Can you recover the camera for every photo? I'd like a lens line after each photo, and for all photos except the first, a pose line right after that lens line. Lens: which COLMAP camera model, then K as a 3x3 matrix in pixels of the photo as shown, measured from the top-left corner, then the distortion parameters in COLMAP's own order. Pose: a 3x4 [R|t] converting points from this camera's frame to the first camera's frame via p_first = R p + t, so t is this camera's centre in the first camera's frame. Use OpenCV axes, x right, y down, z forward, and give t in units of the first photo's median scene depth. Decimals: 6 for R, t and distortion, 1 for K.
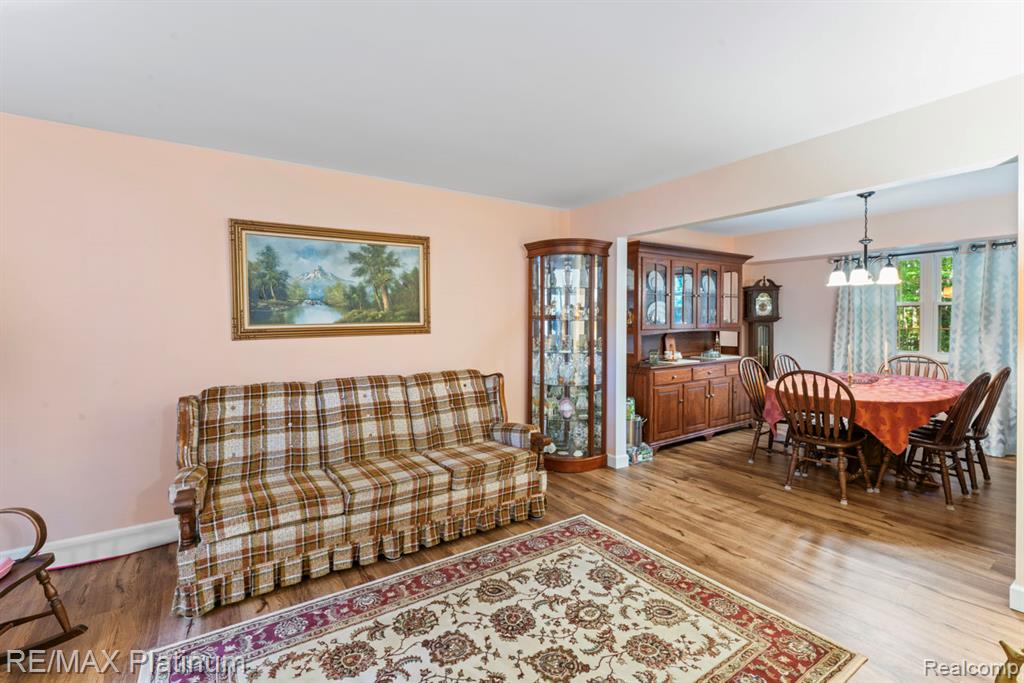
lens RADIAL K [[451.9, 0, 511.2], [0, 451.9, 321.1], [0, 0, 1]] dist [-0.006467, 0.000372]
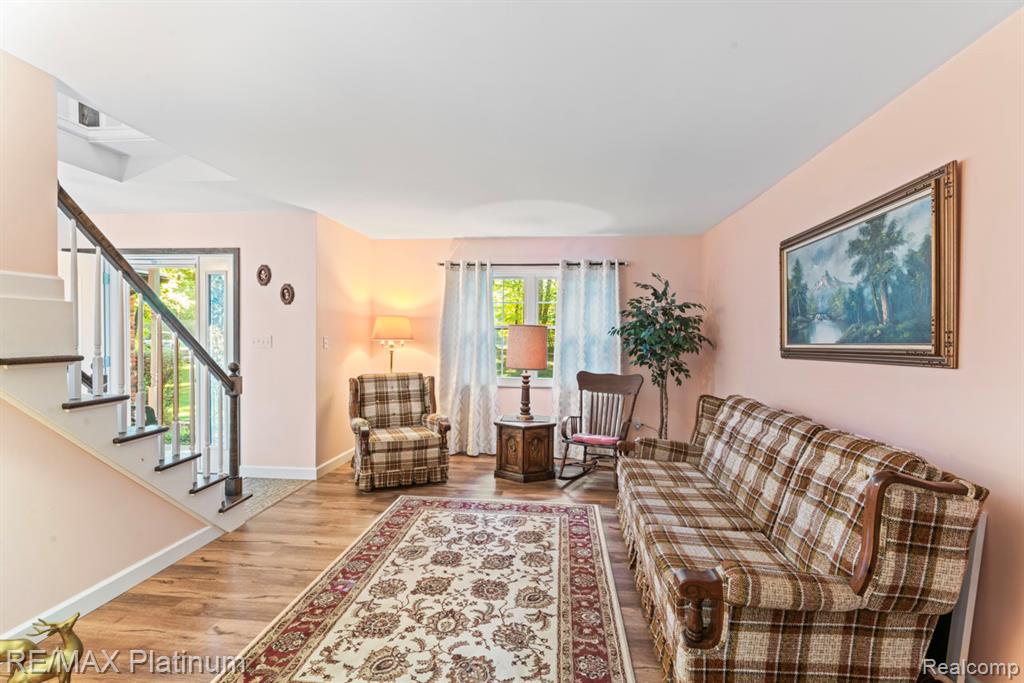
lens RADIAL K [[467.5, 0, 515.9], [0, 467.5, 341.3], [0, 0, 1]] dist [-0.001354, -0.000325]
pose [[-0.635933, 0.002535, -0.771740, 0.501603], [-0.008607, 0.999909, 0.010377, -0.001699], [0.771696, 0.013241, -0.635854, 1.008738]]
